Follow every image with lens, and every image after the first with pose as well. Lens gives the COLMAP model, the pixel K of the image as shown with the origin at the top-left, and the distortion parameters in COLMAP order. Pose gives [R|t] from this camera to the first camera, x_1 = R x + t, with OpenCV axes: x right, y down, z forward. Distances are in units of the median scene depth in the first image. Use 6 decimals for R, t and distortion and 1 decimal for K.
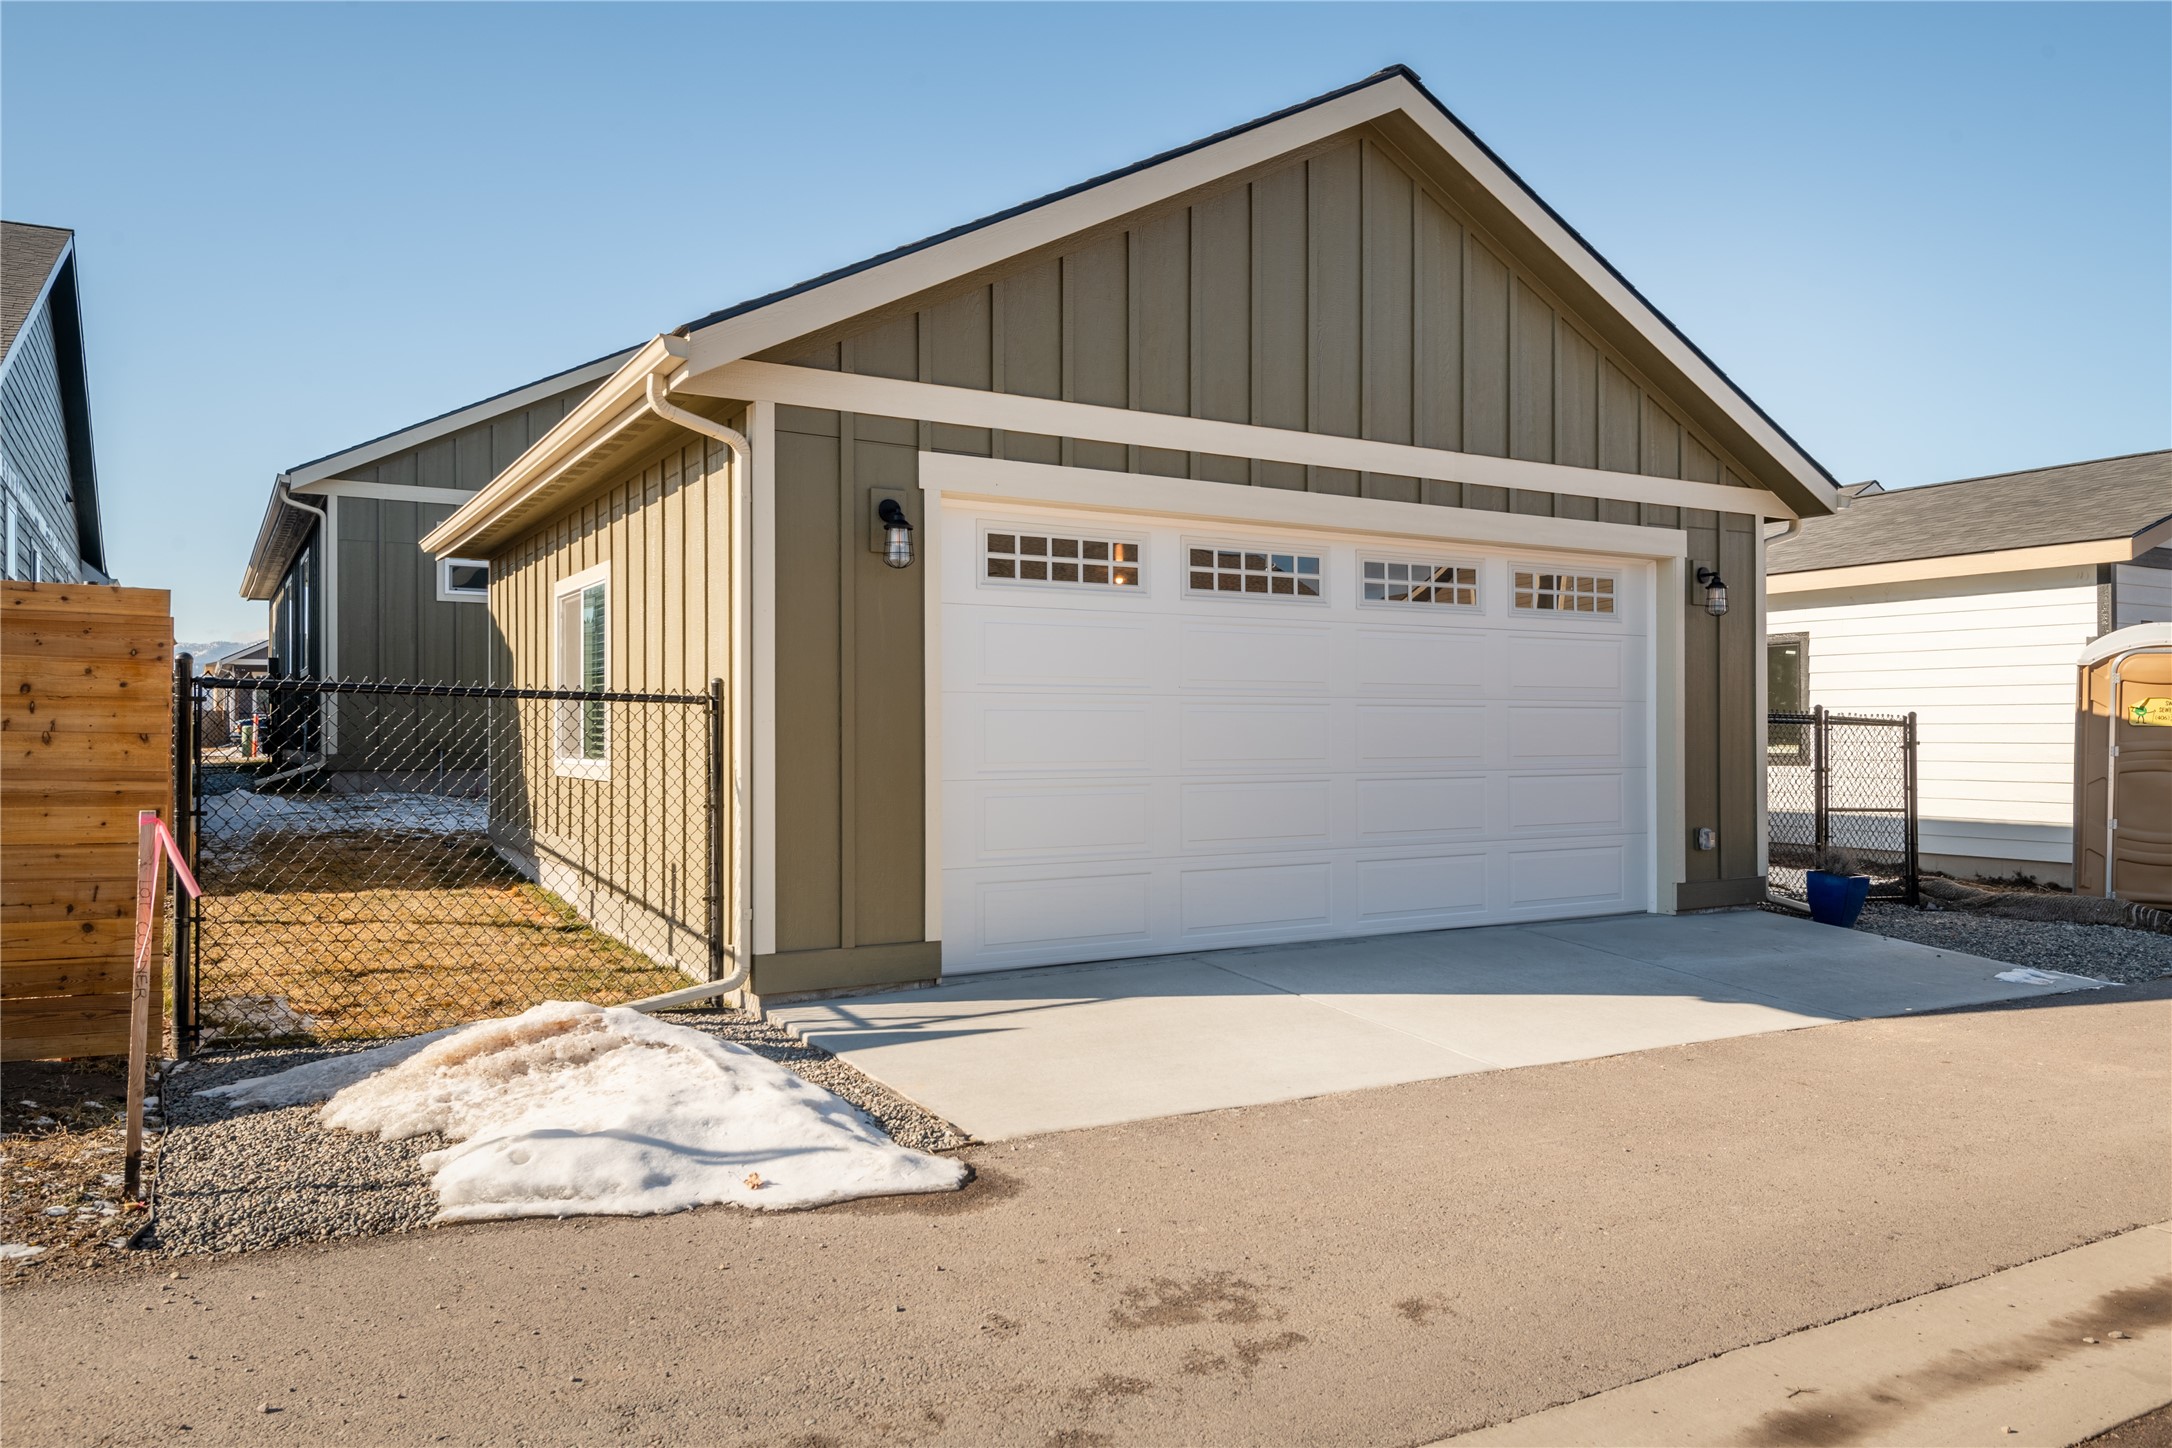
lens RADIAL K [[1495.5, 0, 1086.0], [0, 1495.5, 724.0], [0, 0, 1]] dist [0.008258, 0.002129]
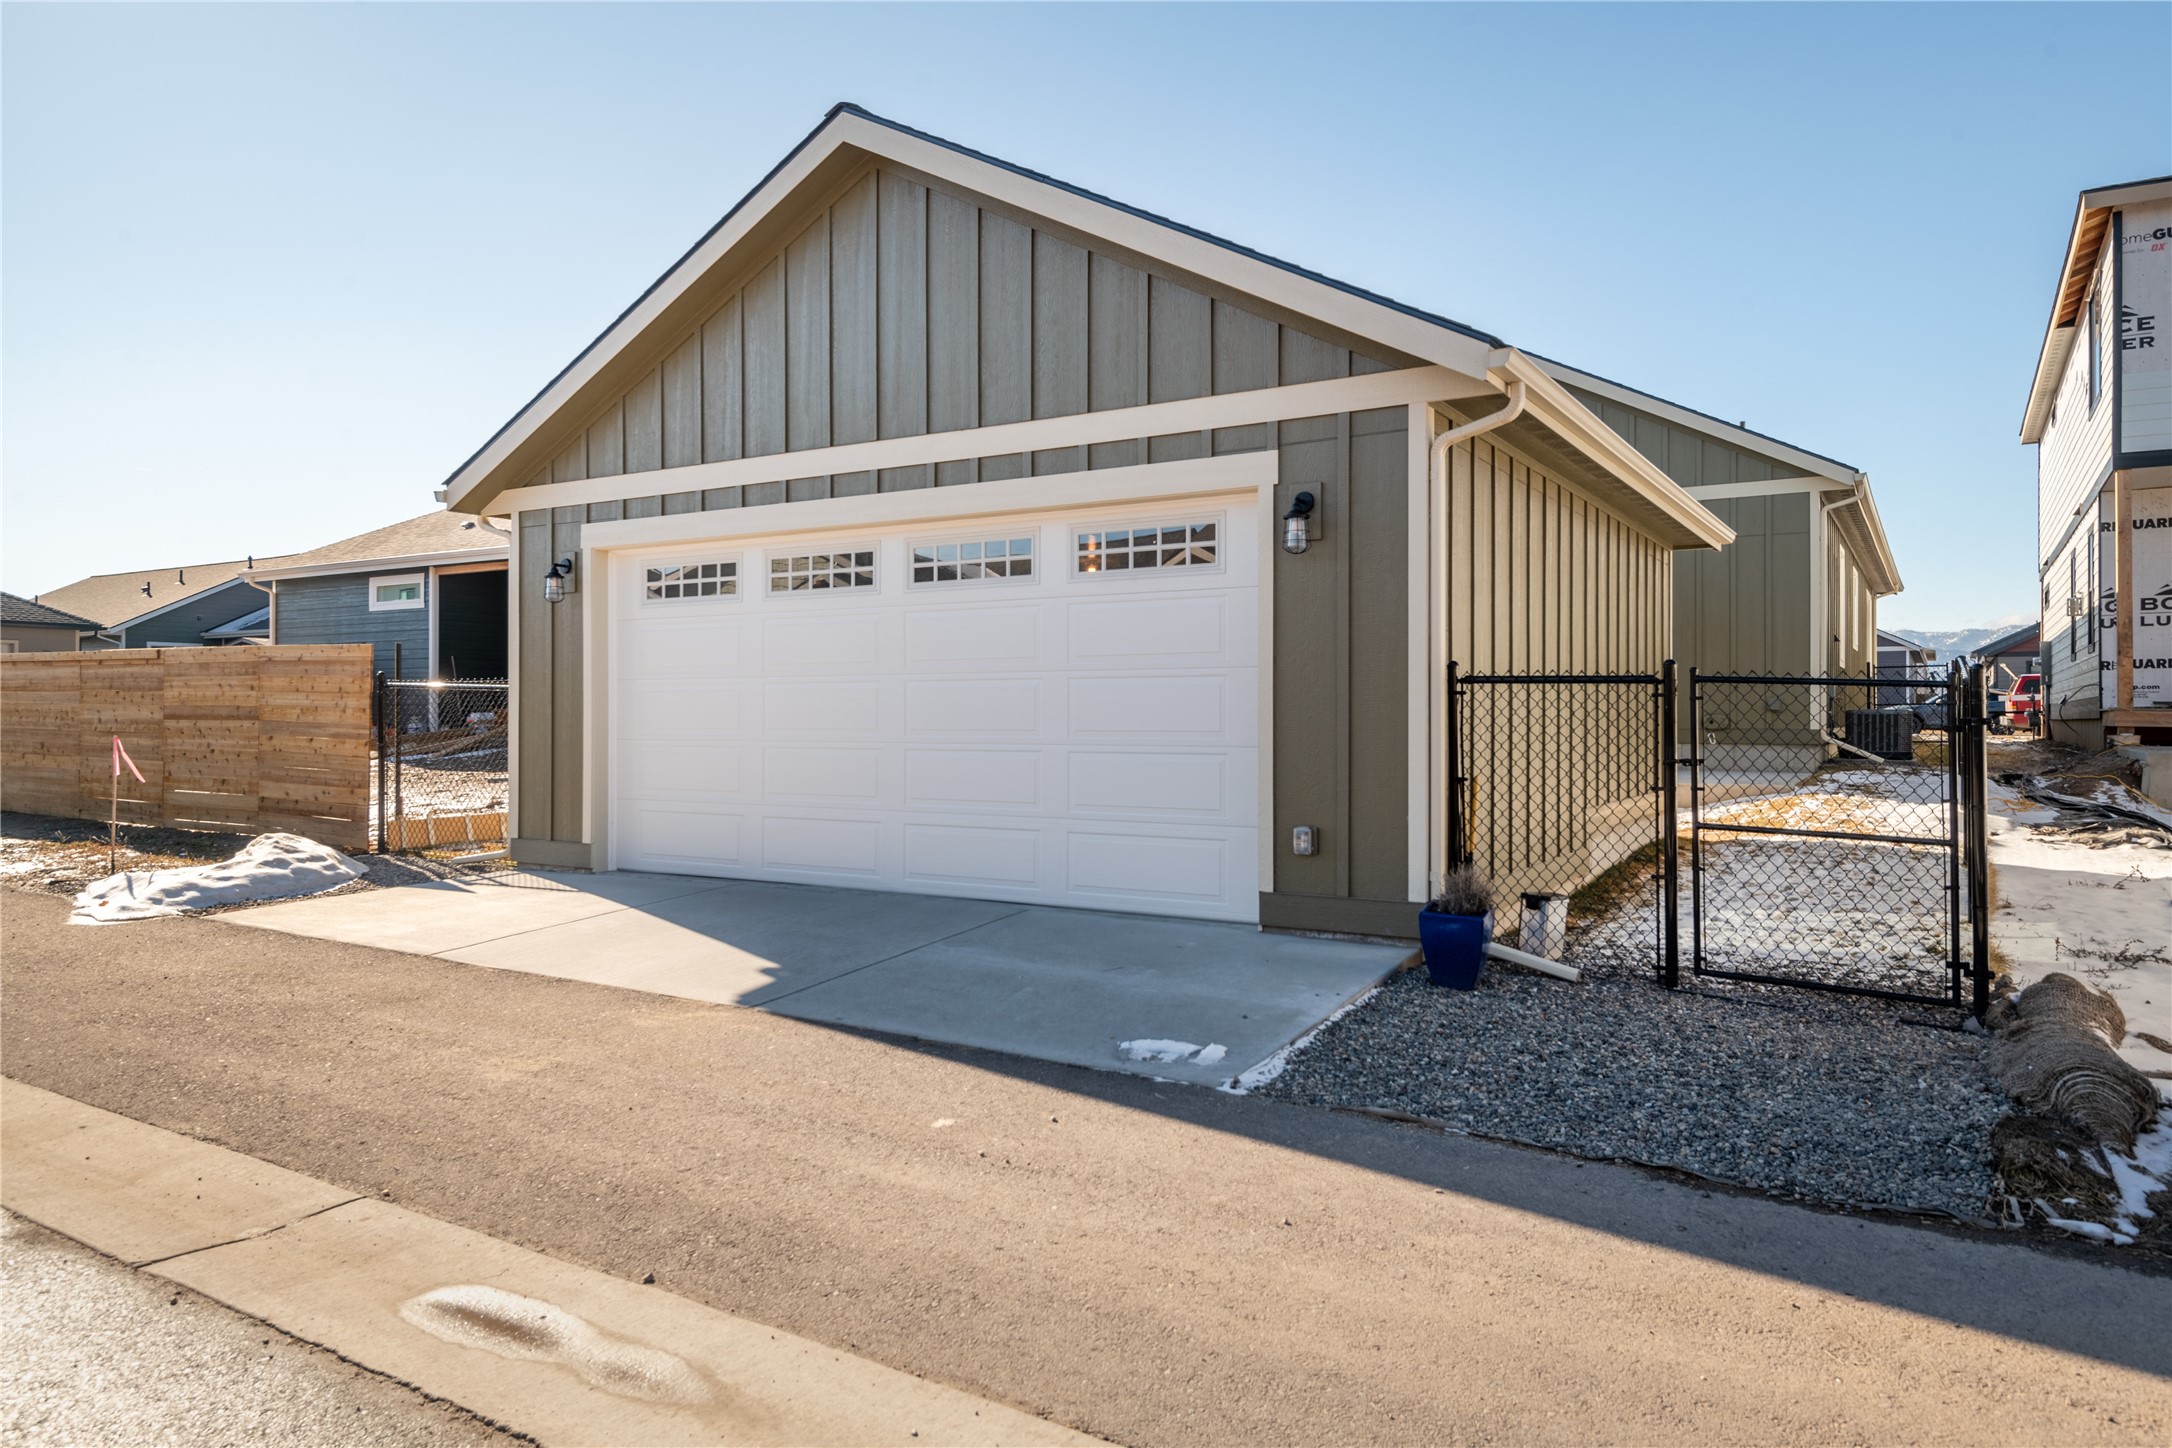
lens RADIAL K [[1418.1, 0, 1086.0], [0, 1418.1, 724.0], [0, 0, 1]] dist [-0.002809, -0.000226]
pose [[0.468293, 0.006605, -0.883548, 1.180425], [0.004599, 0.999940, 0.009912, 0.009038], [0.883561, -0.008705, 0.468235, 0.644237]]
